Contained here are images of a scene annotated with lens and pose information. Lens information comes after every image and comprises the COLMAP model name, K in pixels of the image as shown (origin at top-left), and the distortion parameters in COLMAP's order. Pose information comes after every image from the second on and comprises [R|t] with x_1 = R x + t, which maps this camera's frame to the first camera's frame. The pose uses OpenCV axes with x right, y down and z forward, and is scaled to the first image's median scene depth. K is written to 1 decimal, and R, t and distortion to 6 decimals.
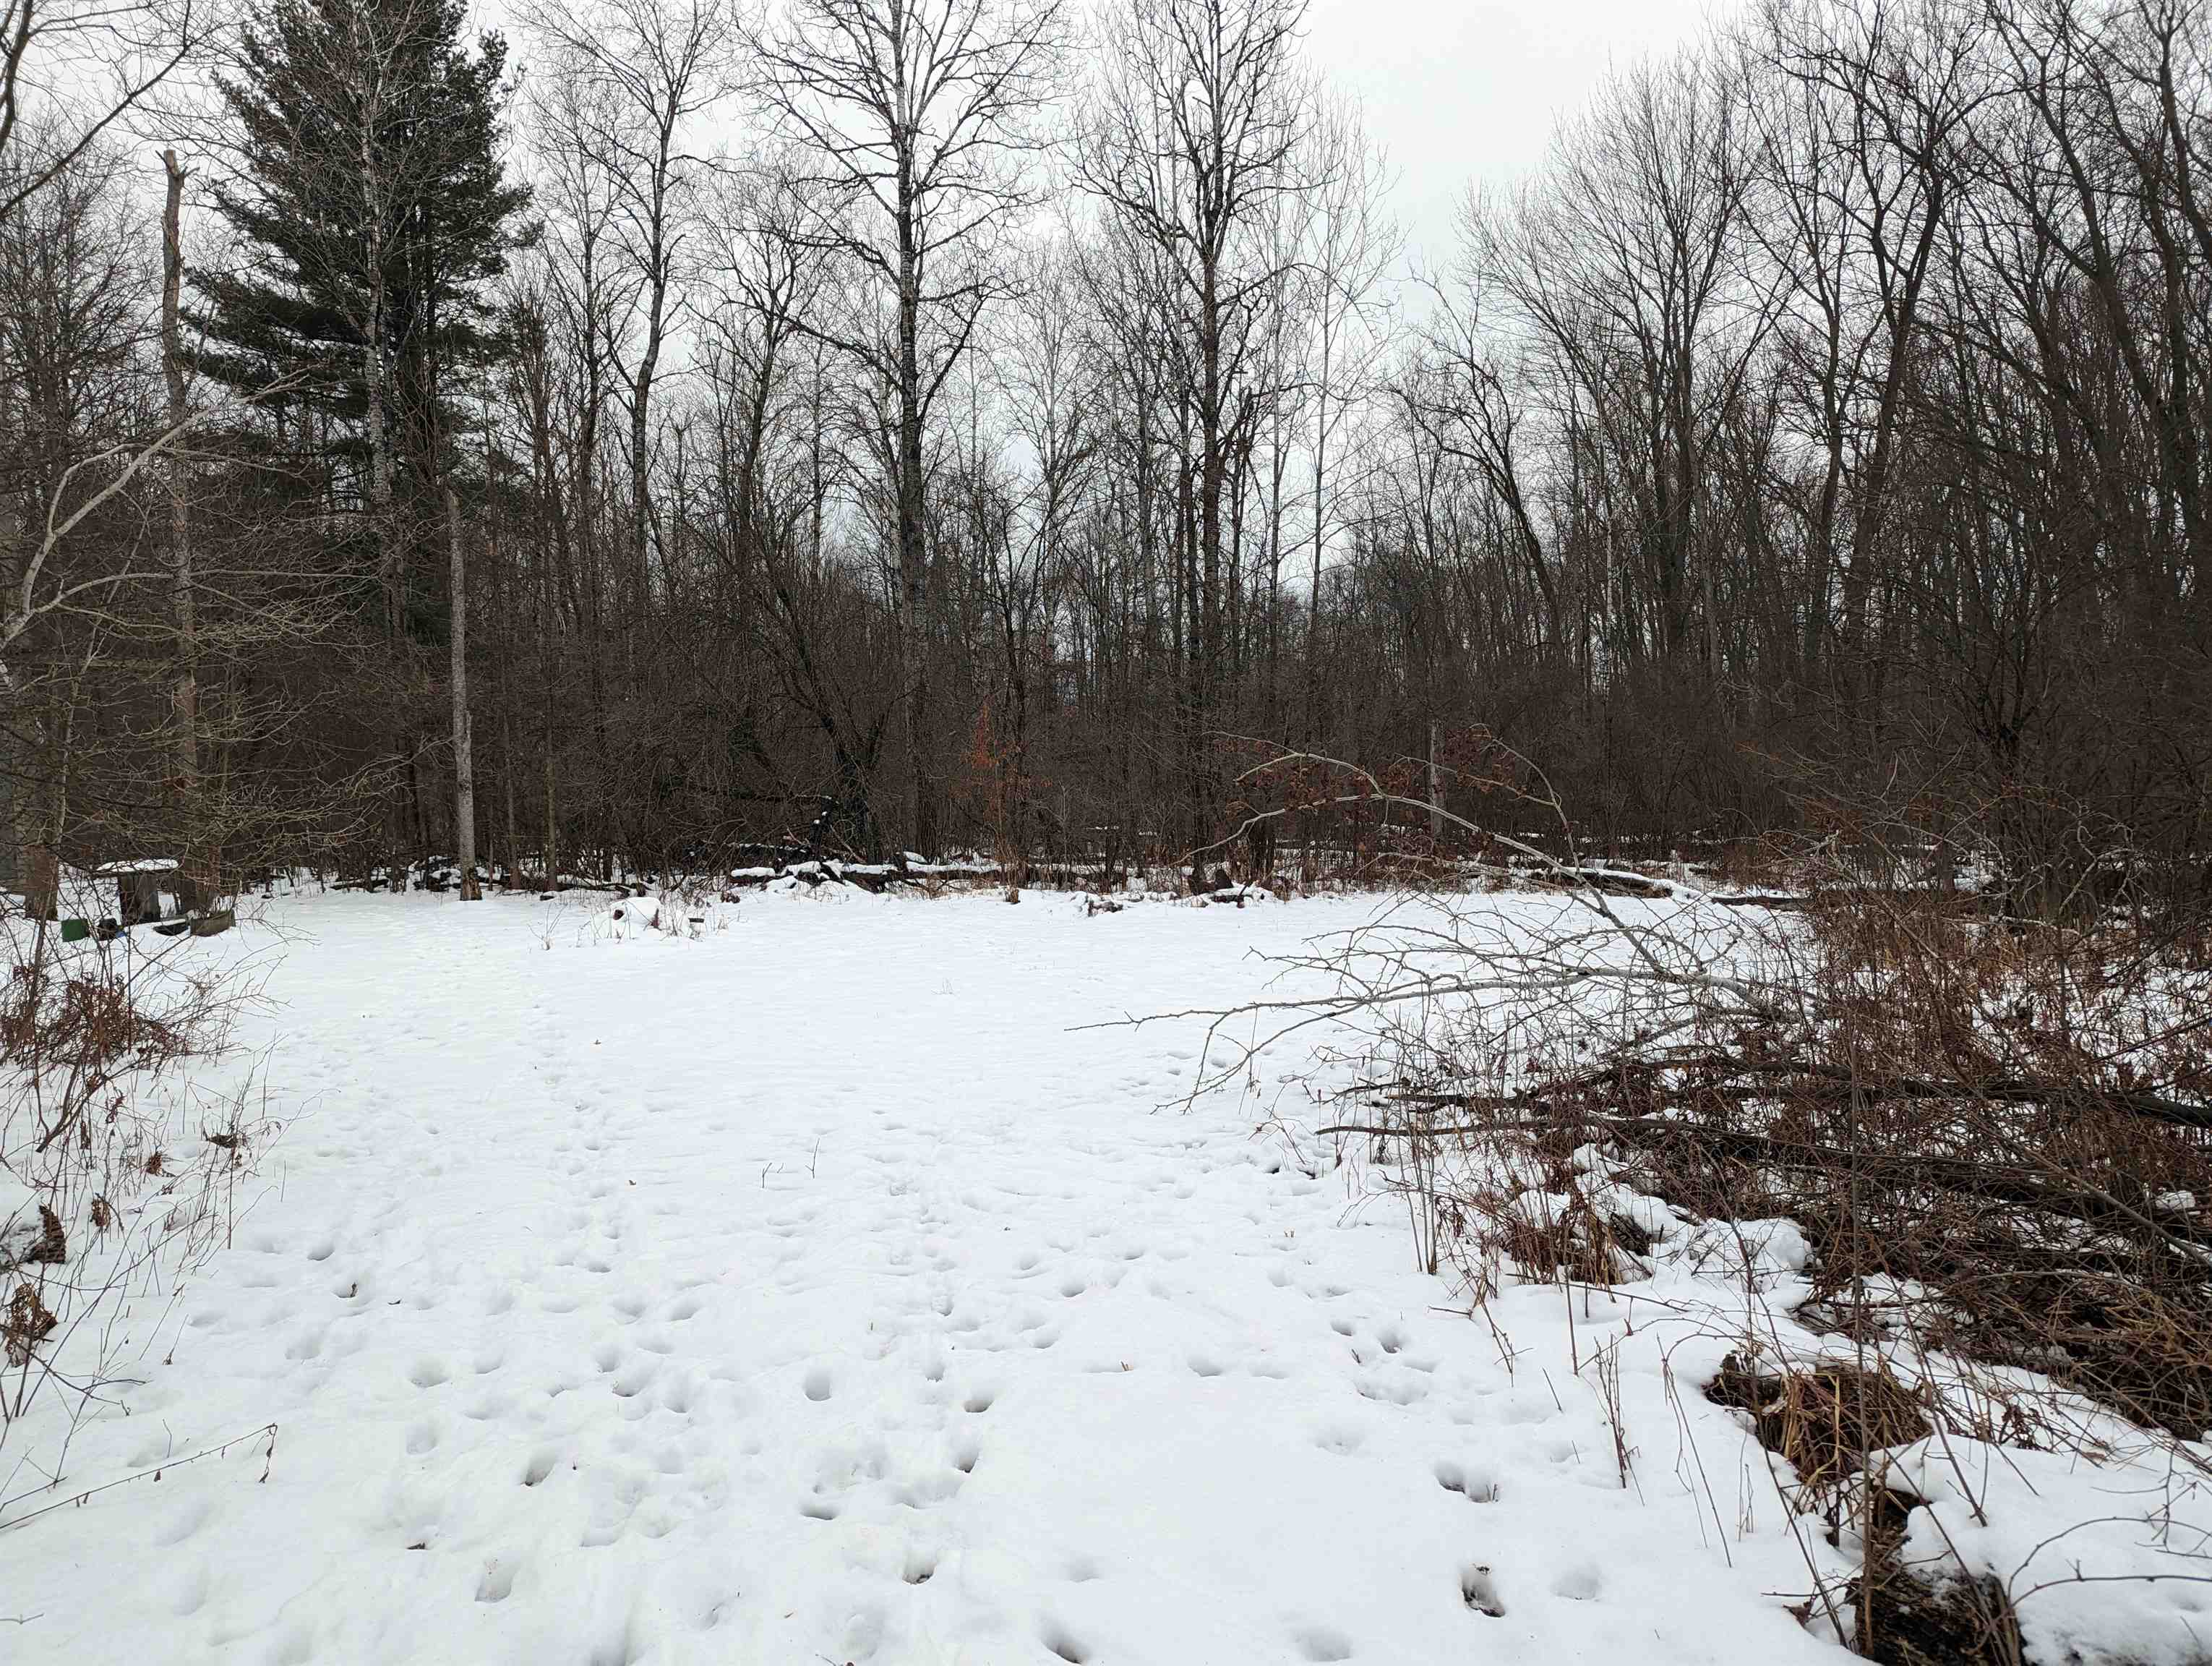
lens RADIAL K [[1601.2, 0, 1095.9], [0, 1601.2, 855.3], [0, 0, 1]] dist [0.025456, -0.002101]
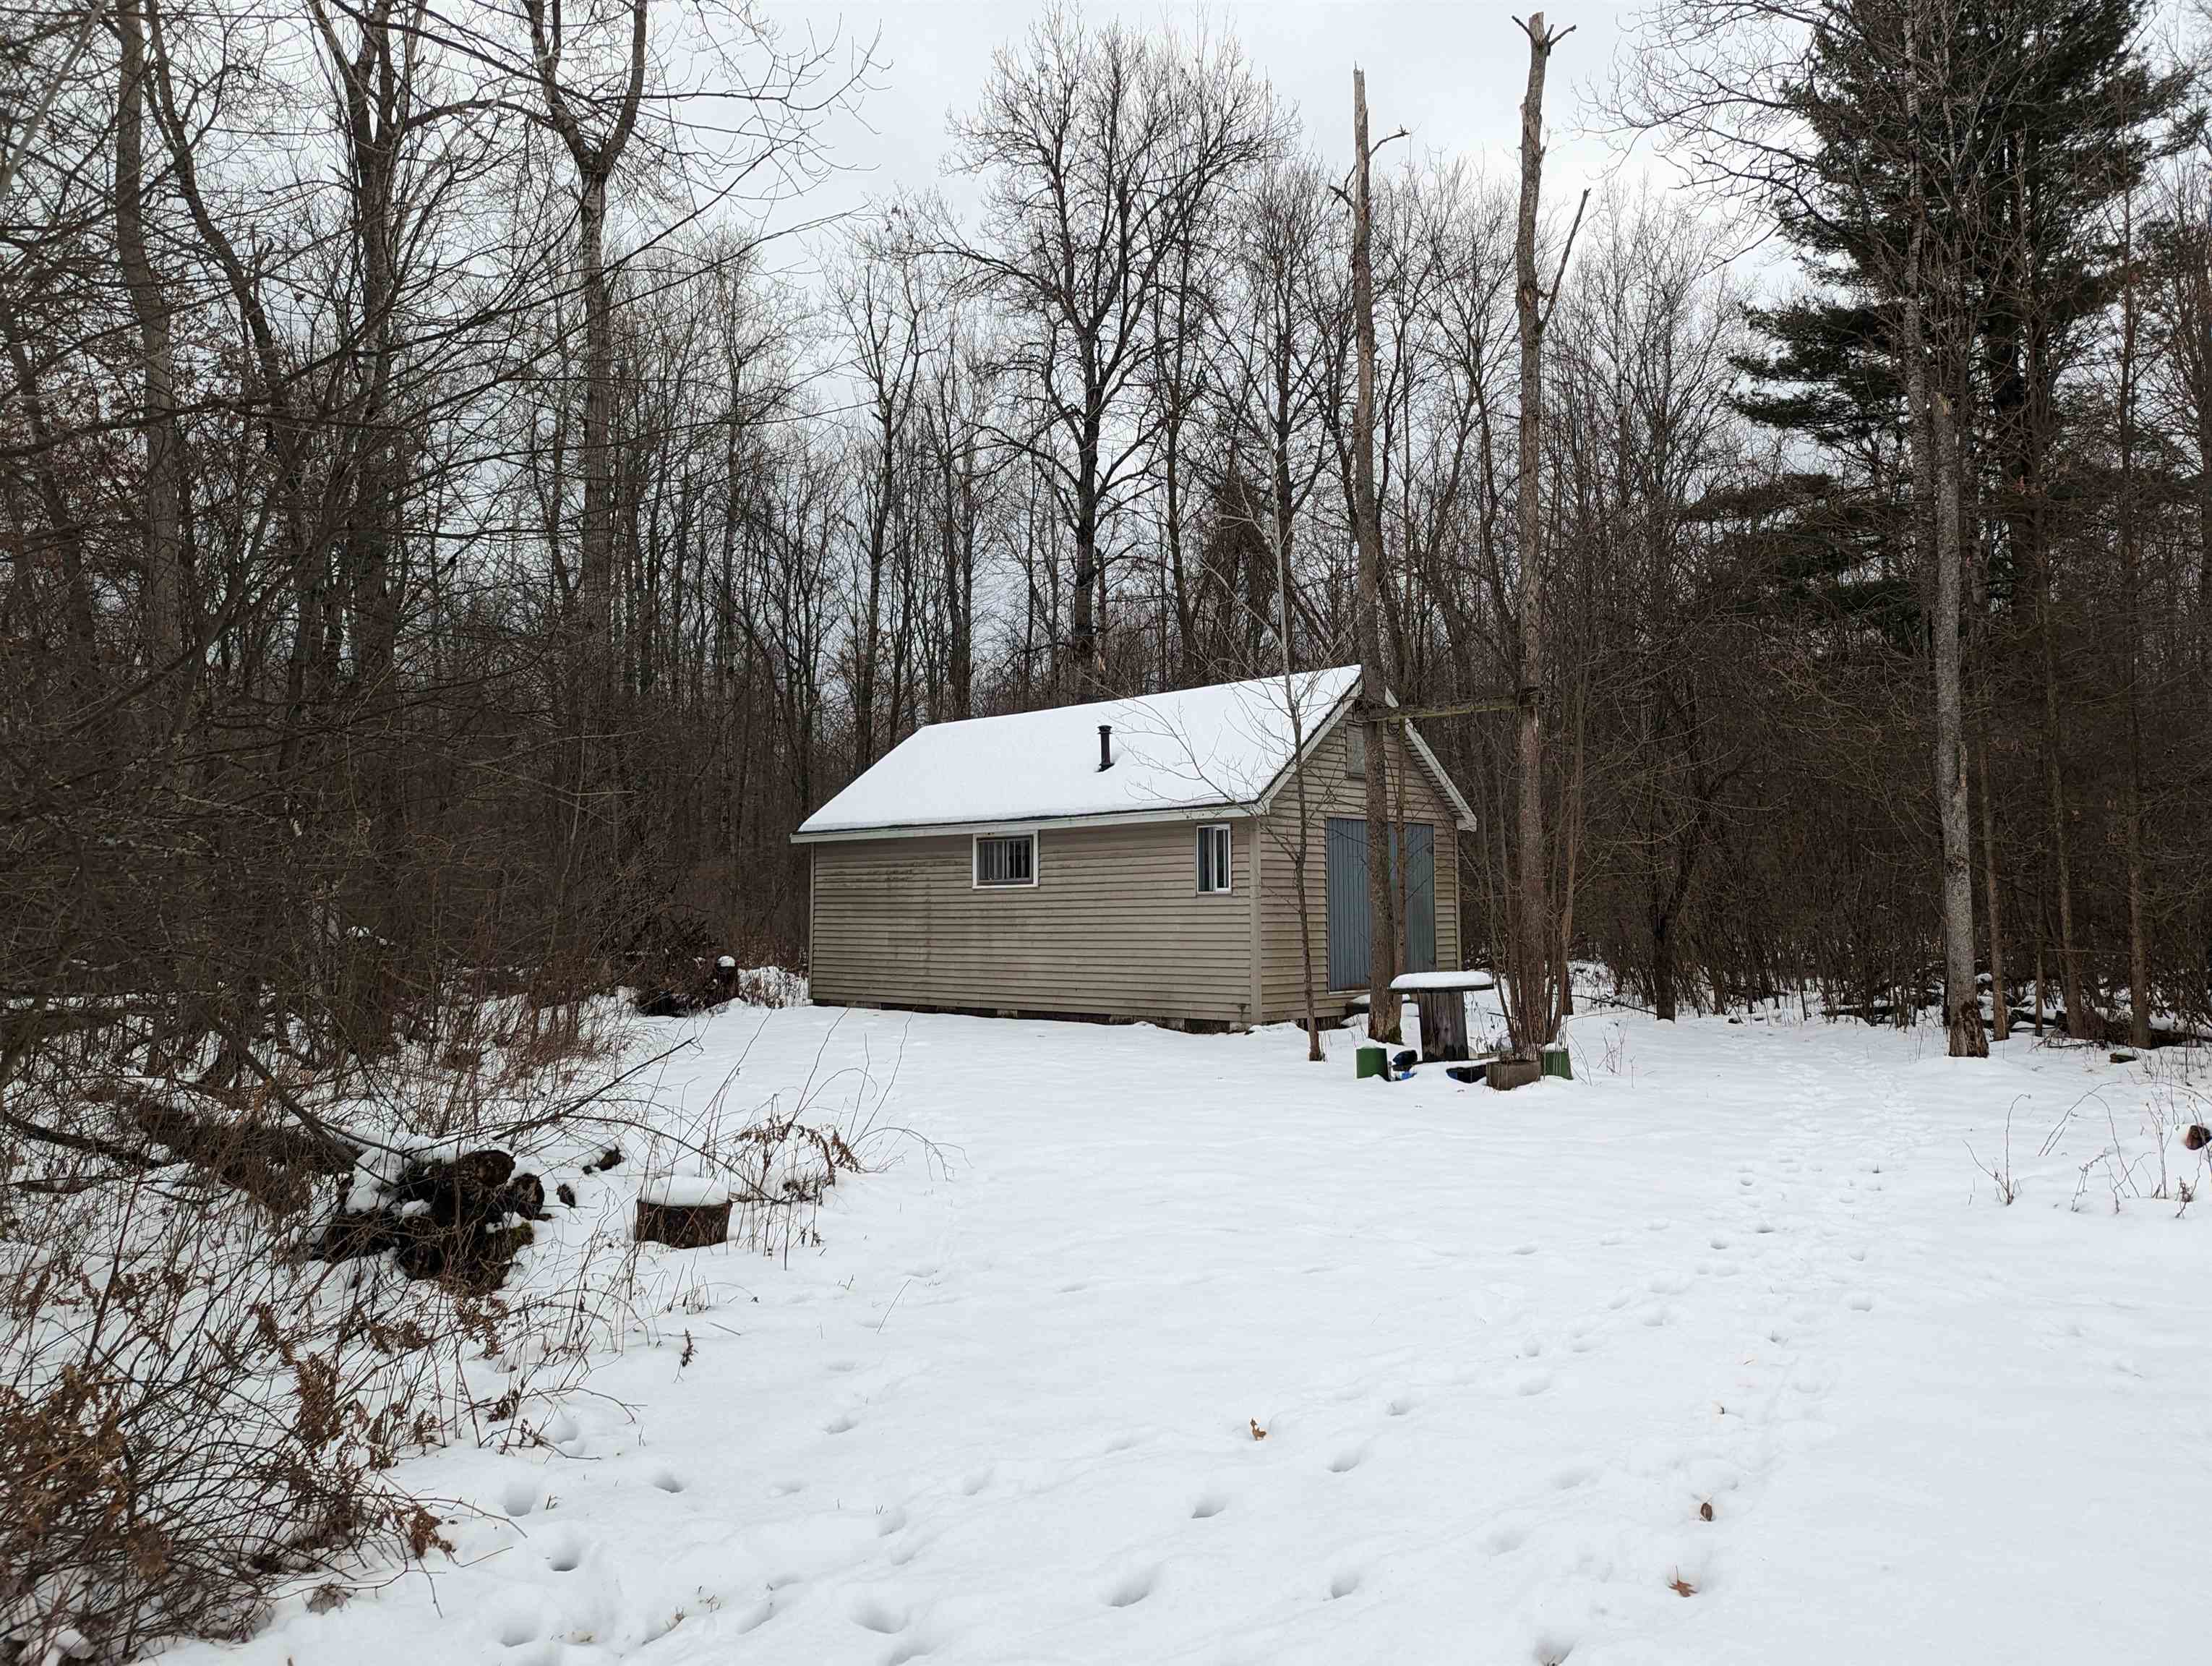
lens RADIAL K [[1601.2, 0, 1095.9], [0, 1601.2, 855.3], [0, 0, 1]] dist [0.025456, -0.002101]
pose [[0.574902, -0.026493, -0.817793, -0.056787], [-0.027060, 0.998313, -0.051364, -0.004649], [0.817774, 0.051658, 0.573216, 0.266657]]
